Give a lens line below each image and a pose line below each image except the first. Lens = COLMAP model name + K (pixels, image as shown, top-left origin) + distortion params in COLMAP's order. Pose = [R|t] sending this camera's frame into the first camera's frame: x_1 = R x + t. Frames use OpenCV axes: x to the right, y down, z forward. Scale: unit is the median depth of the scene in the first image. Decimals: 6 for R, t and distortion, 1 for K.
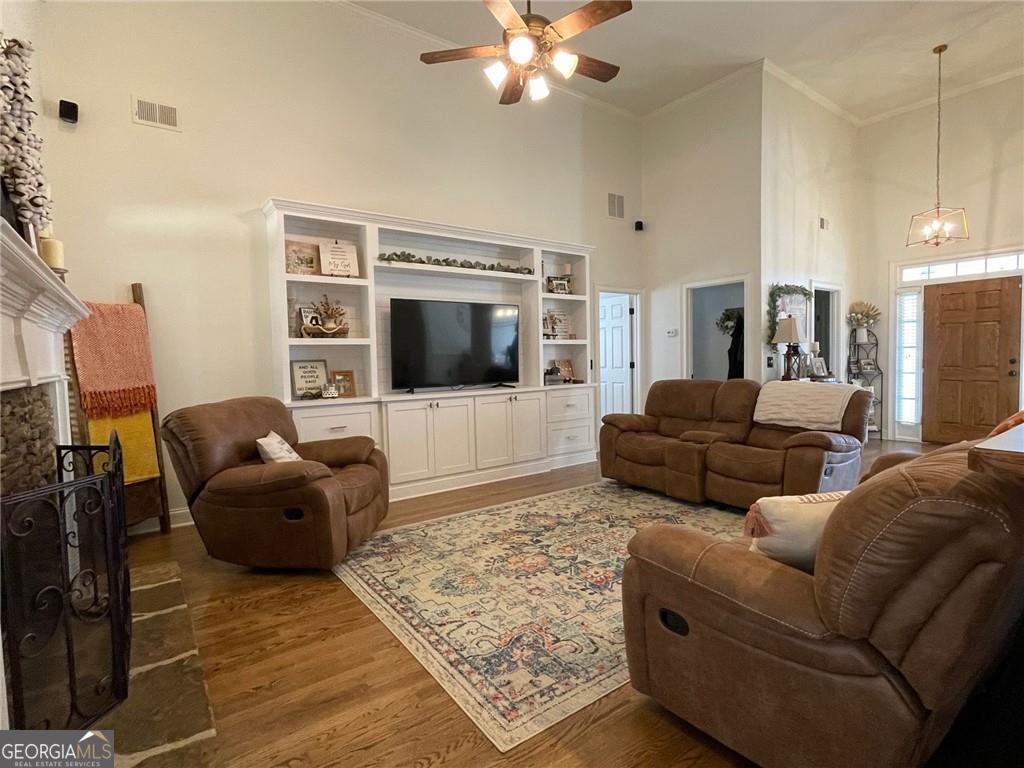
lens RADIAL K [[514.4, 0, 512.5], [0, 514.4, 386.4], [0, 0, 1]] dist [-0.002867, -0.000147]
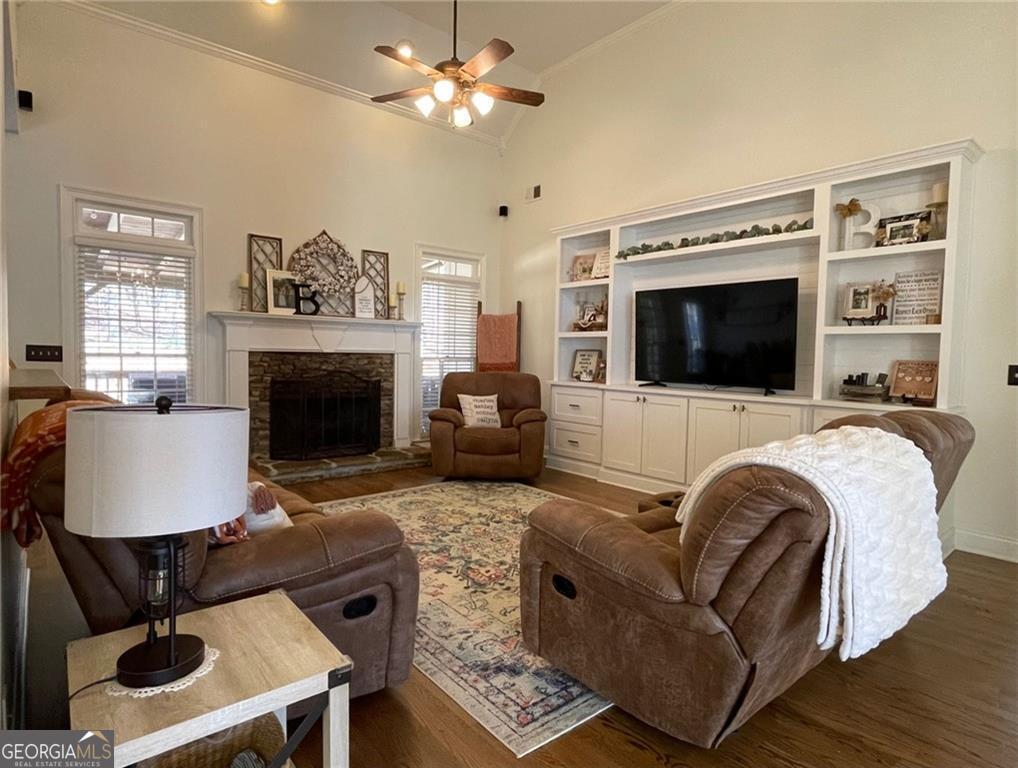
lens RADIAL K [[565.7, 0, 510.7], [0, 565.7, 384.1], [0, 0, 1]] dist [0.002816, -0.000032]
pose [[0.059419, 0.084846, -0.994621, 1.139112], [-0.066750, 0.994489, 0.080847, -0.079076], [0.995999, 0.061588, 0.064756, 0.881169]]
